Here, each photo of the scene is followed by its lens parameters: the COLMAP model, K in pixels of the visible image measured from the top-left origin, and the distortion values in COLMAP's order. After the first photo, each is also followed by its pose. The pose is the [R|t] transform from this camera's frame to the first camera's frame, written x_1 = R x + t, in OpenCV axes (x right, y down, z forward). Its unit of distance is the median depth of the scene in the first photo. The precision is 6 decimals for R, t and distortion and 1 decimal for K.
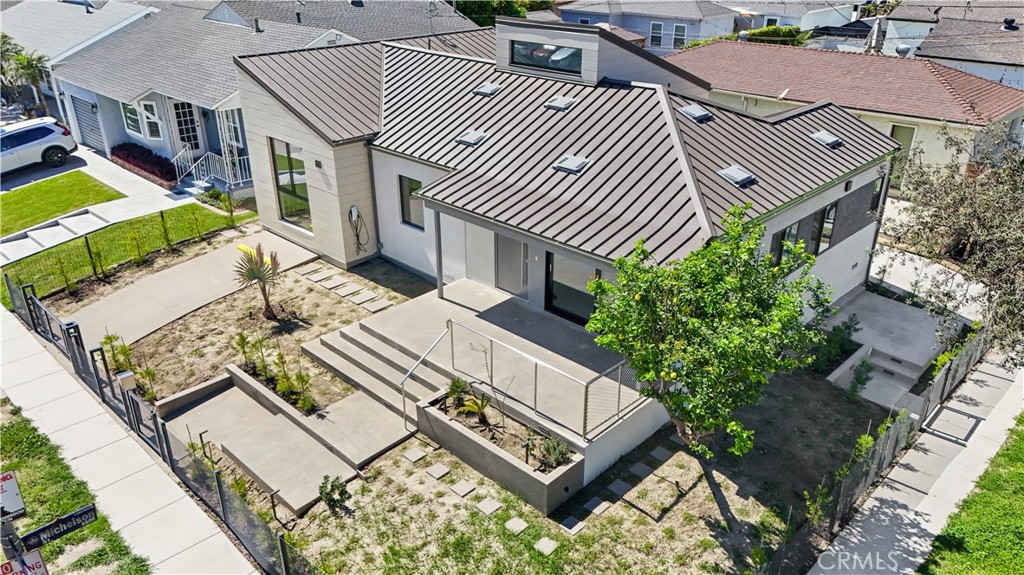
lens RADIAL K [[760.7, 0, 515.6], [0, 760.7, 294.1], [0, 0, 1]] dist [0.058013, -0.047931]
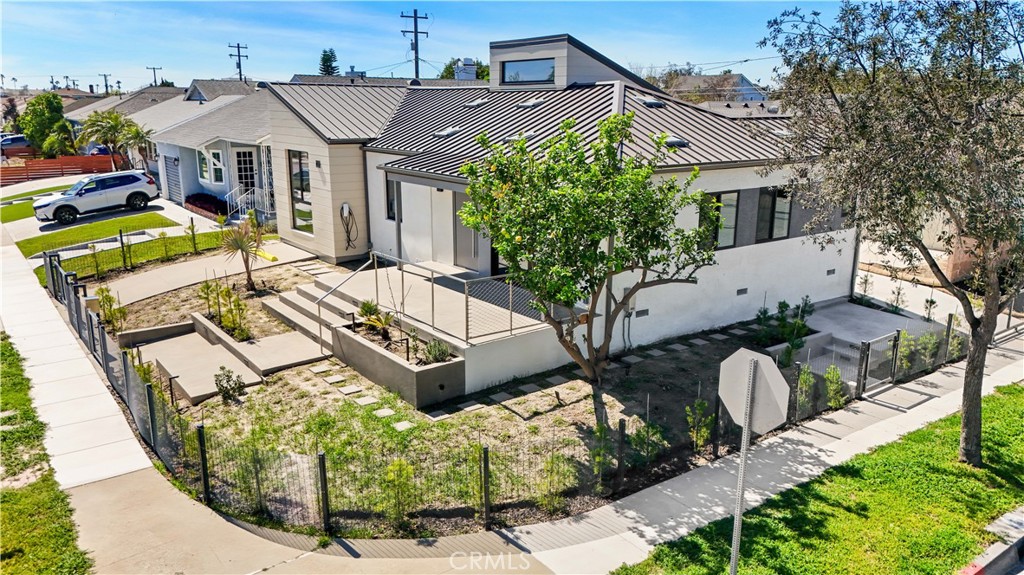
lens RADIAL K [[760.7, 0, 514.3], [0, 760.7, 289.4], [0, 0, 1]] dist [0.058013, -0.047931]
pose [[0.987155, 0.042872, -0.153905, 0.243179], [-0.074270, 0.976048, -0.204487, 0.258634], [0.141452, 0.213291, 0.966694, 0.019751]]
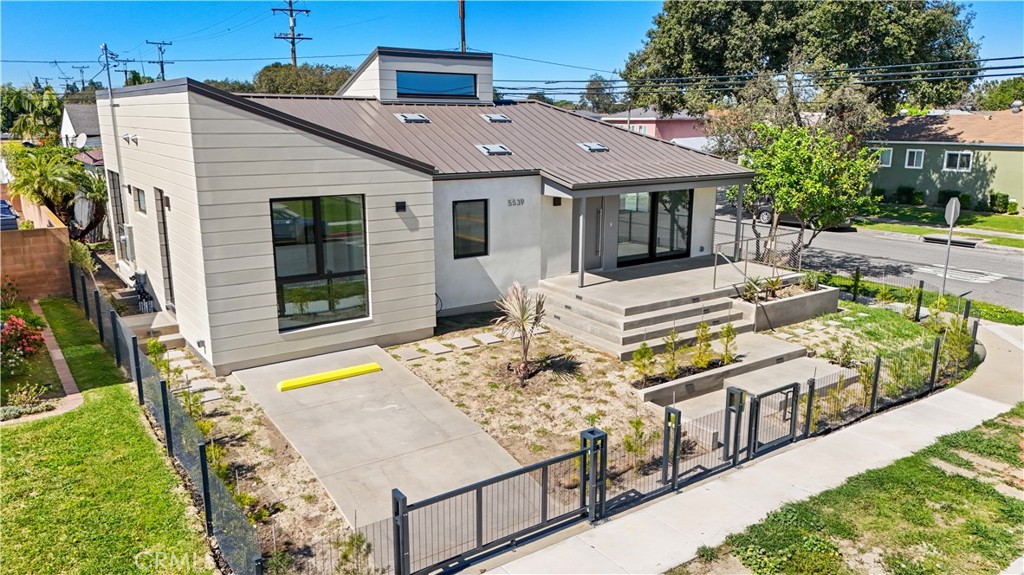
lens RADIAL K [[760.7, 0, 513.5], [0, 760.7, 289.8], [0, 0, 1]] dist [0.058013, -0.047931]
pose [[0.176423, -0.215336, 0.960471, -1.221762], [0.426070, 0.896332, 0.122694, -0.174506], [-0.887322, 0.387582, 0.249882, 0.916377]]
